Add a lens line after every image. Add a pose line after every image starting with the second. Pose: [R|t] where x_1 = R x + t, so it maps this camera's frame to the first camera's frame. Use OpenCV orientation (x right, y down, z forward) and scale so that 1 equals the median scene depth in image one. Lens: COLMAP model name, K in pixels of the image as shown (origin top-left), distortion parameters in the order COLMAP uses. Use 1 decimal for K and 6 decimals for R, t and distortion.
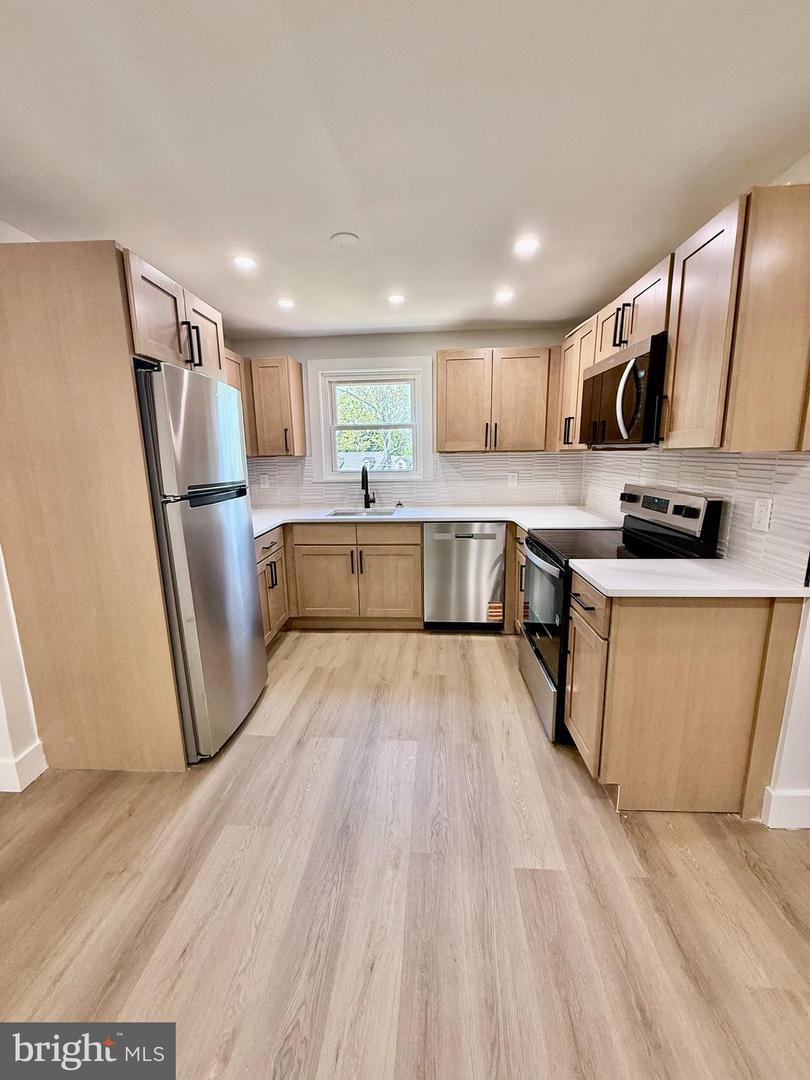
lens RADIAL K [[426.5, 0, 400.1], [0, 426.5, 535.8], [0, 0, 1]] dist [0.000986, 0.000058]
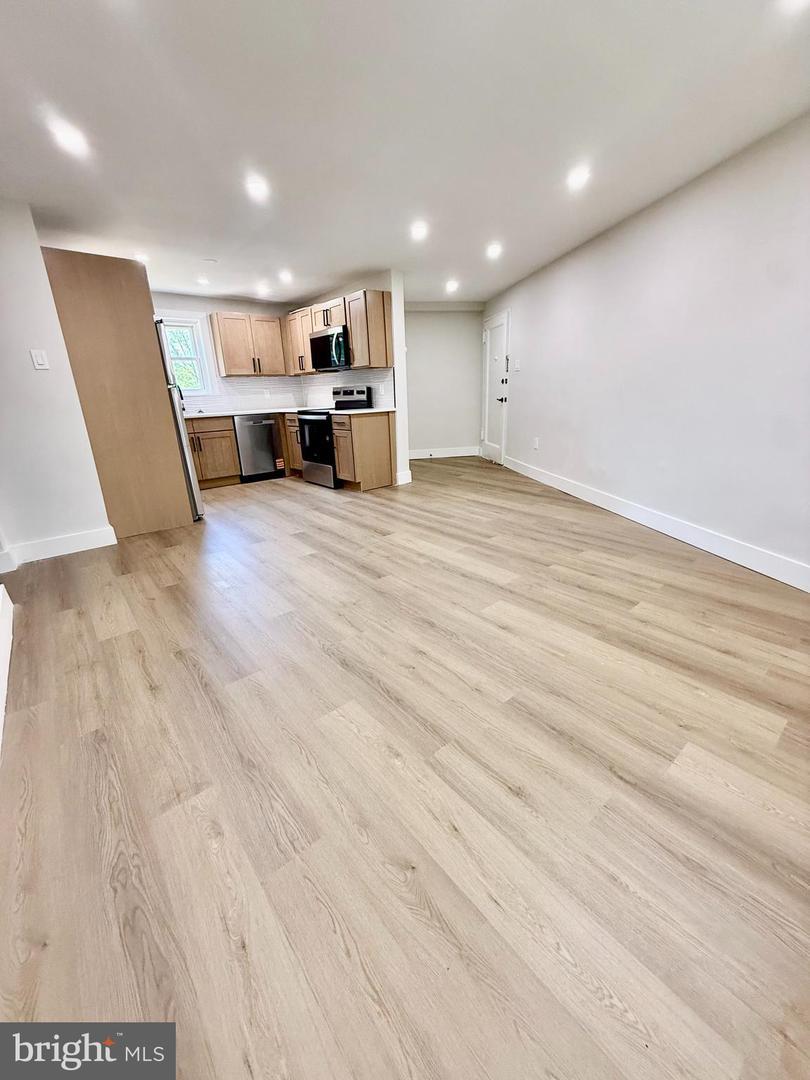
lens RADIAL K [[426.5, 0, 400.1], [0, 426.5, 535.8], [0, 0, 1]] dist [0.000986, 0.000058]
pose [[0.715838, -0.230738, 0.659042, -1.107709], [0.156008, 0.972817, 0.171142, 0.388332], [-0.680615, -0.019694, 0.732376, -1.140467]]
